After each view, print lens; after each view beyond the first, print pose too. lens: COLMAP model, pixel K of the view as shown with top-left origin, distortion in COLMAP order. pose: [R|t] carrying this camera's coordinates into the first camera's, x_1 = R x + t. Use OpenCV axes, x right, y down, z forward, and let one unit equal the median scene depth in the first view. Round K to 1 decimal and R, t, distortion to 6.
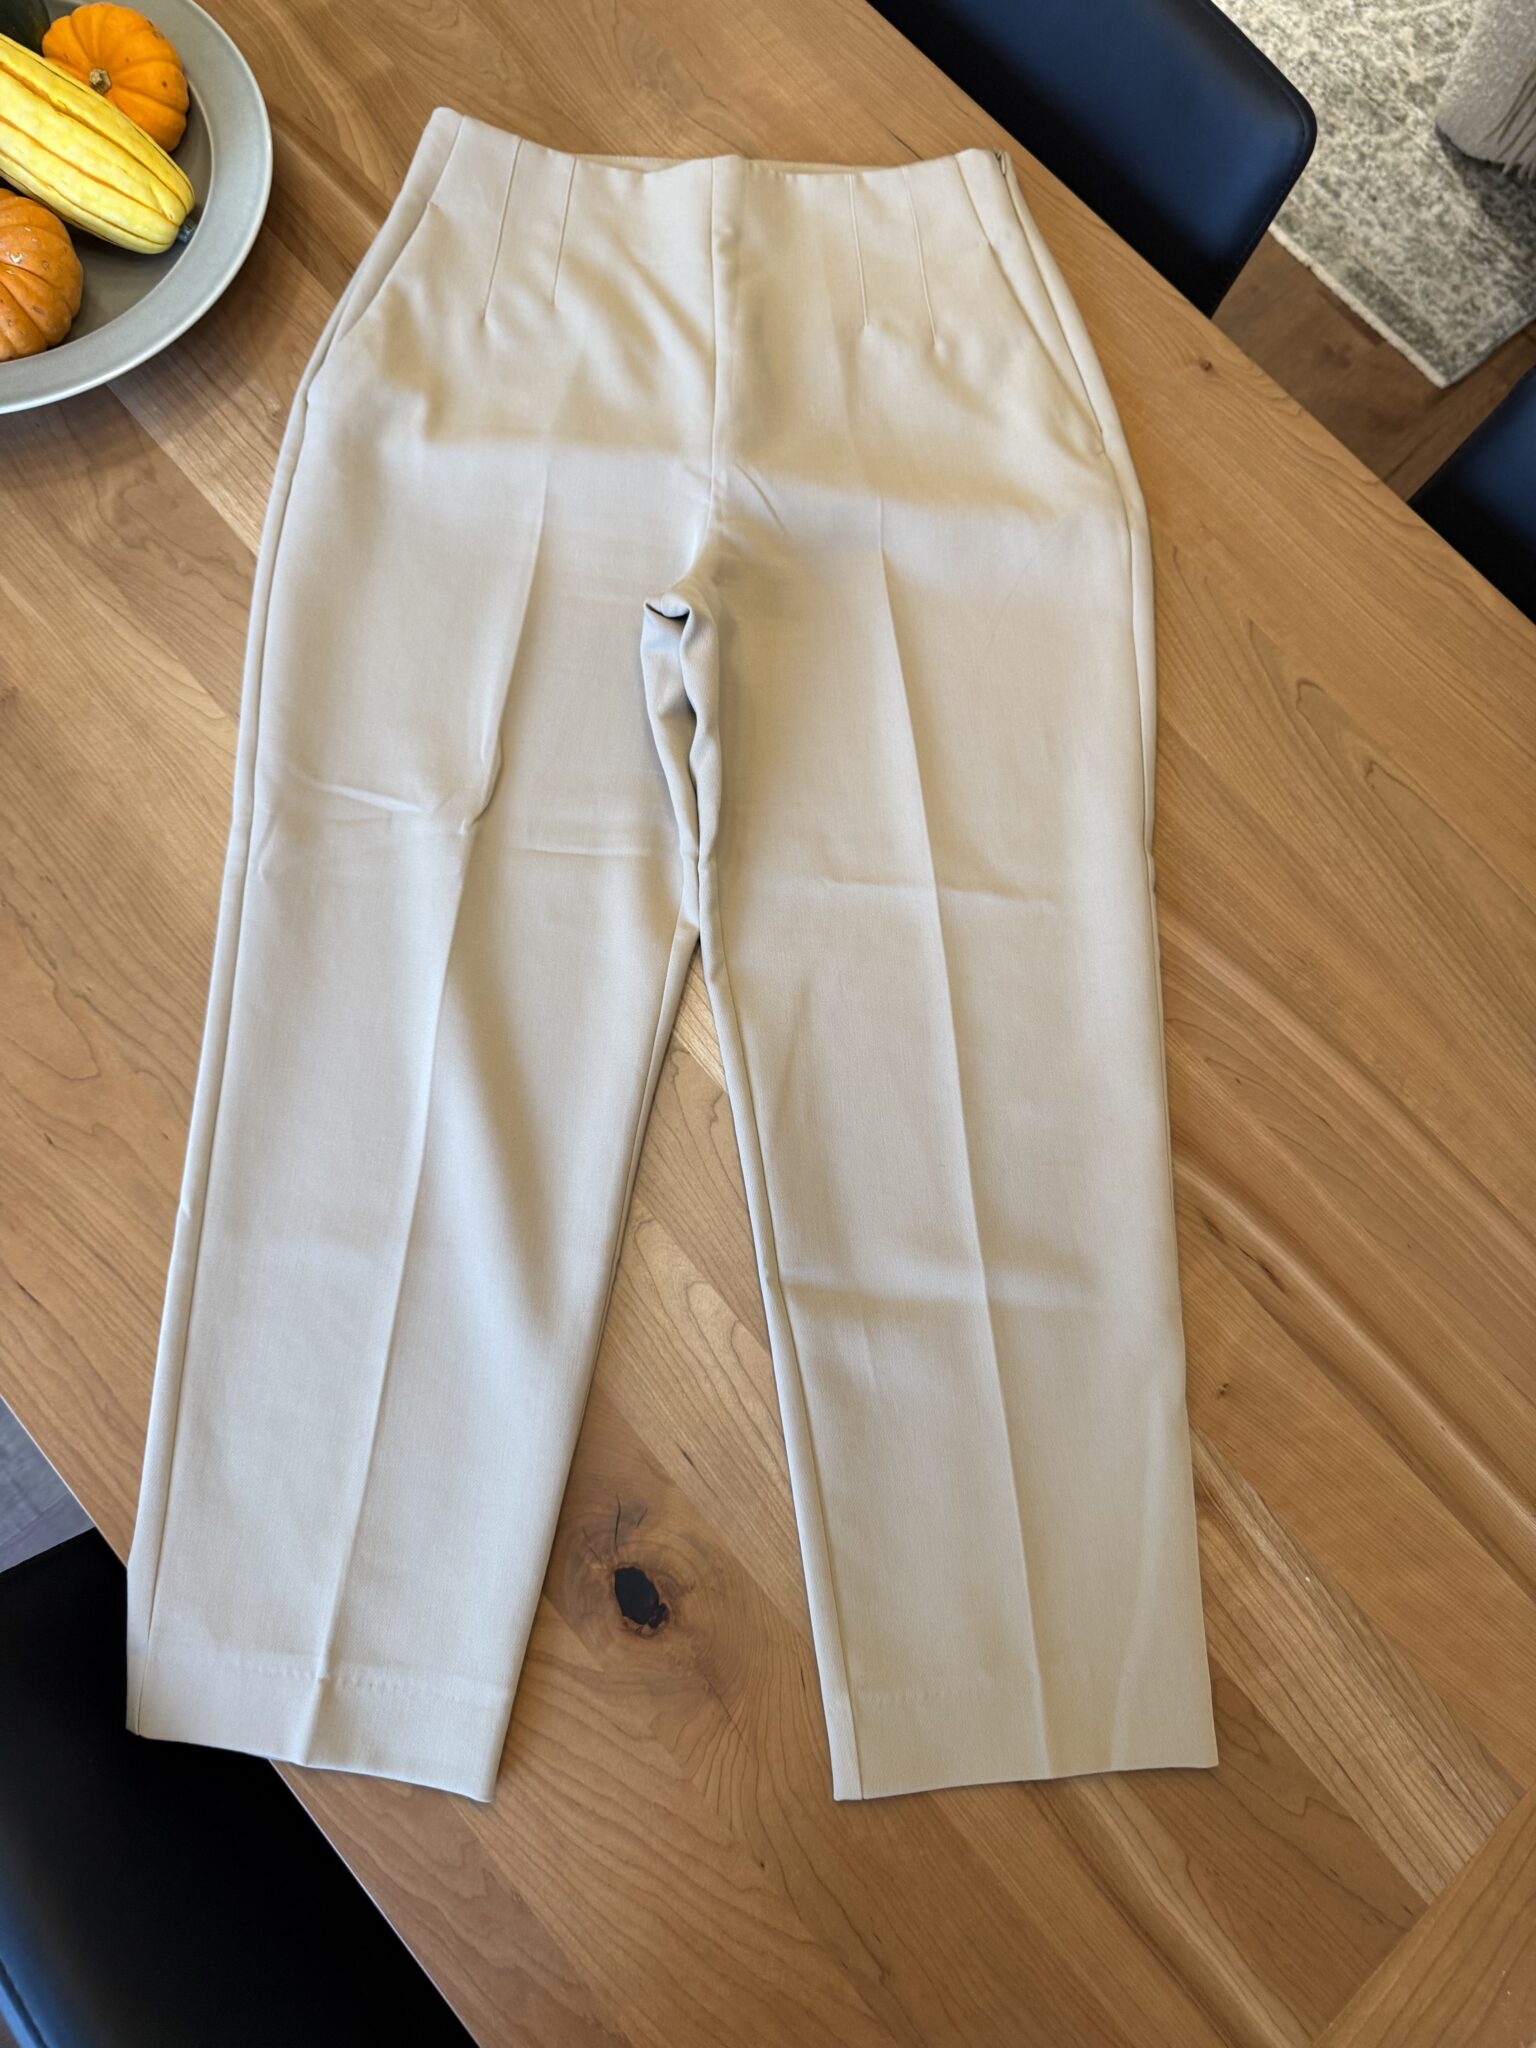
lens RADIAL K [[1418.8, 0, 768.0], [0, 1418.8, 1024.0], [0, 0, 1]] dist [-0.001470, -0.003229]
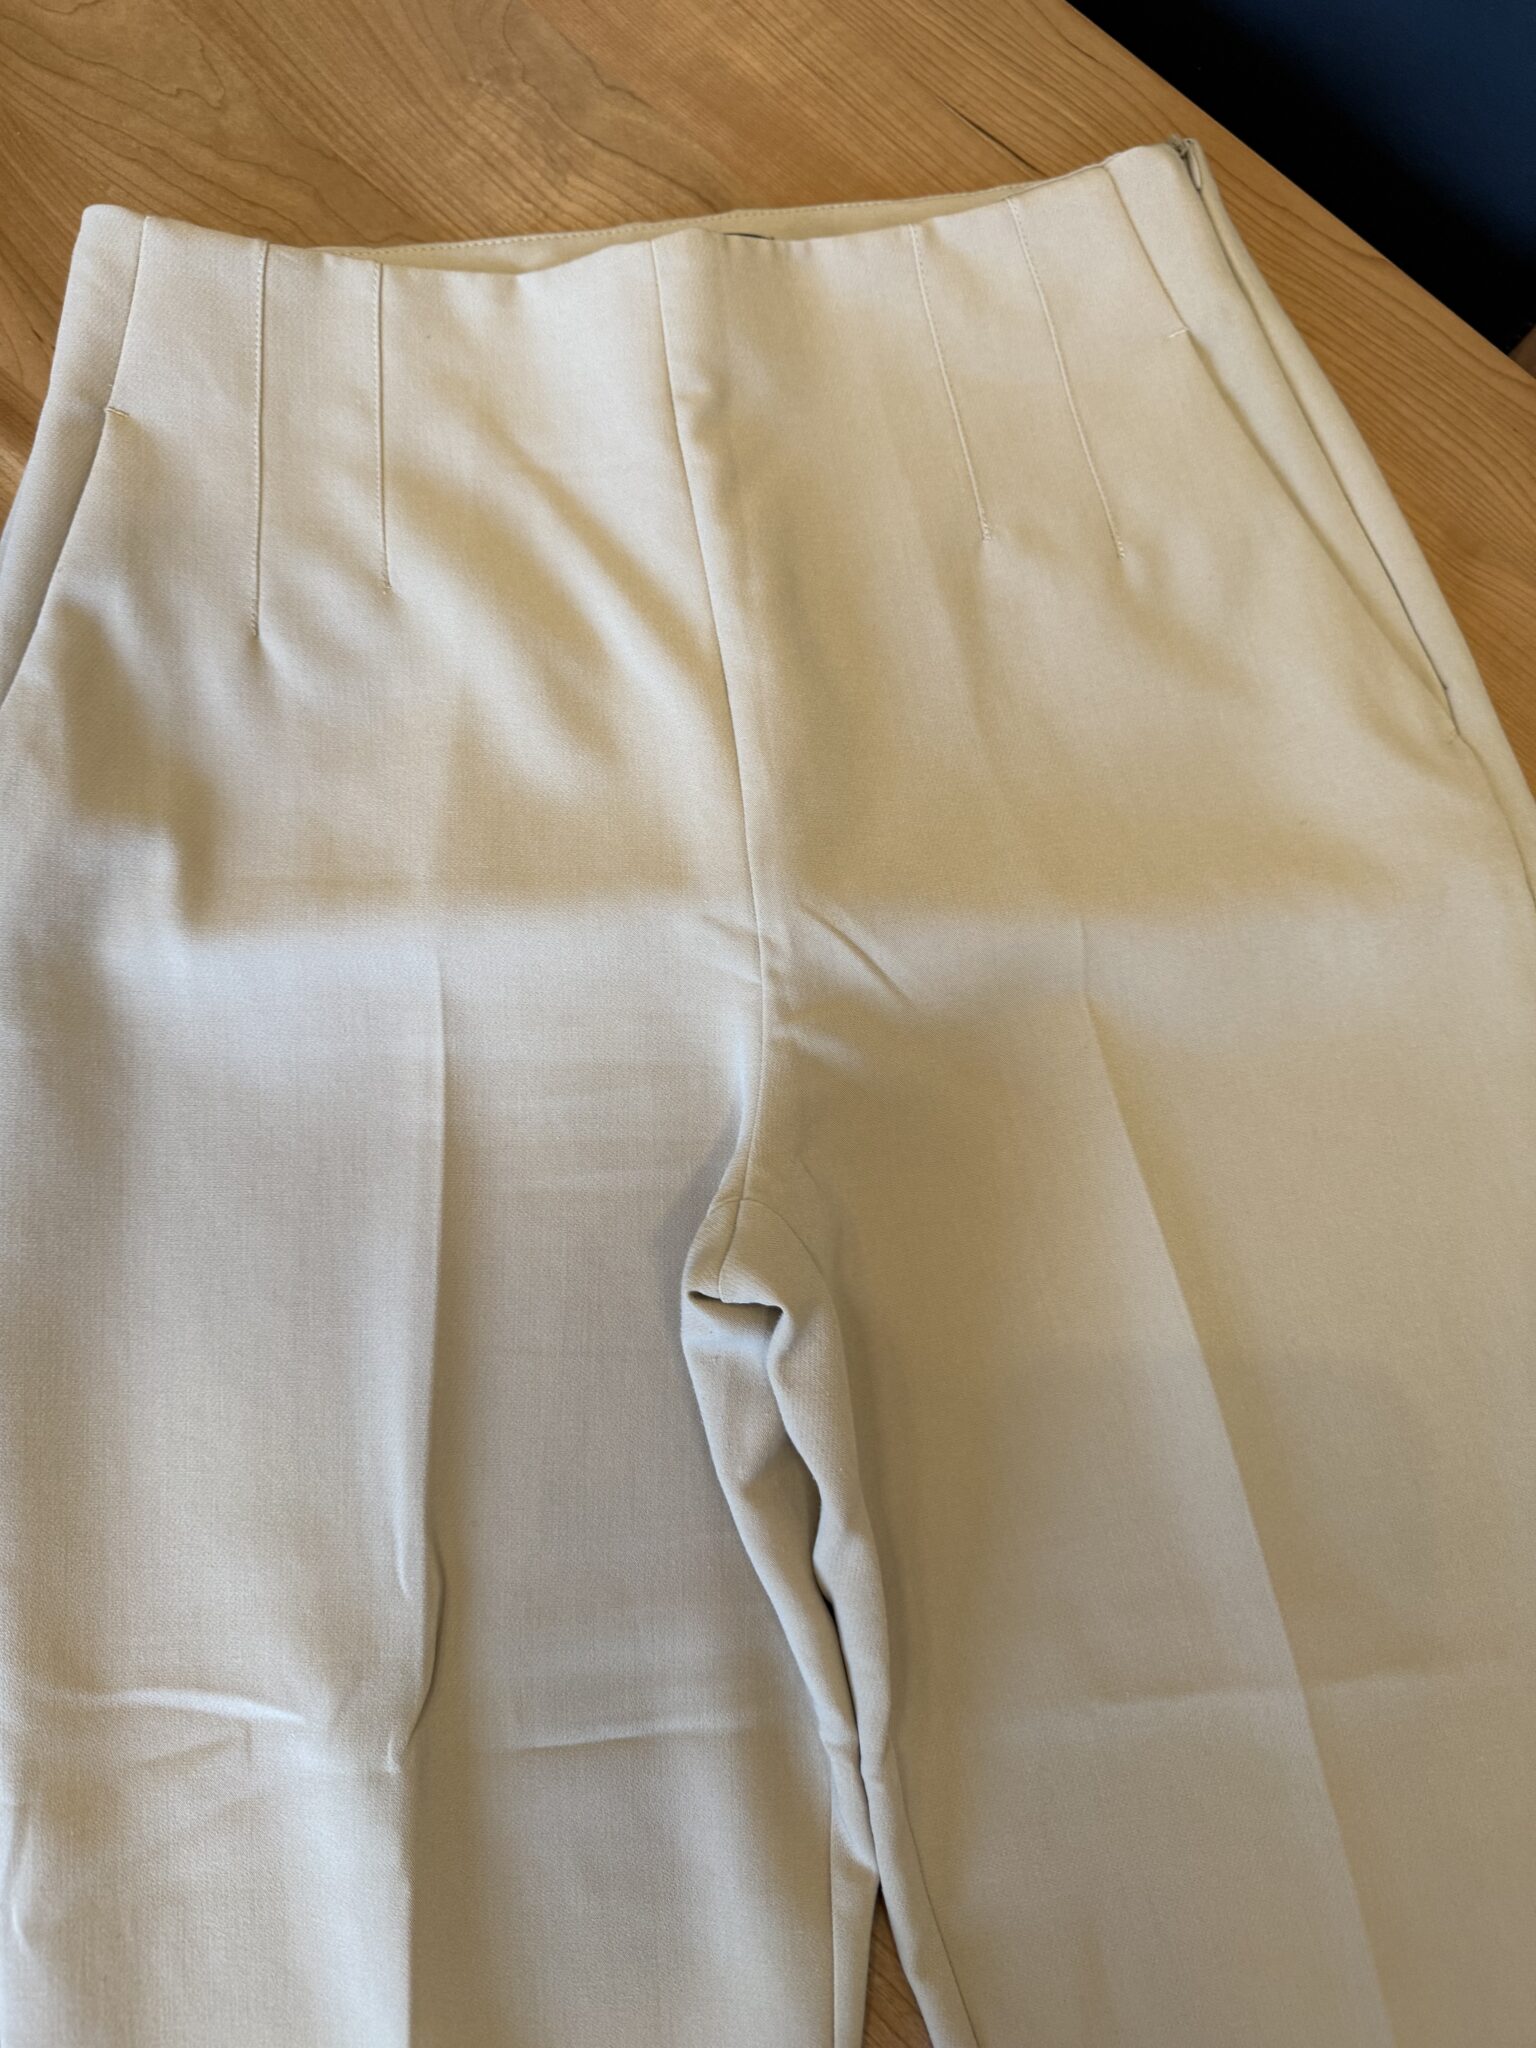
lens RADIAL K [[1457.4, 0, 773.5], [0, 1457.4, 1050.0], [0, 0, 1]] dist [0.000650, -0.005305]
pose [[0.989379, -0.143067, 0.025727, -0.057444], [0.138874, 0.982582, 0.123480, -0.438972], [-0.042945, -0.118596, 0.992013, 0.509331]]
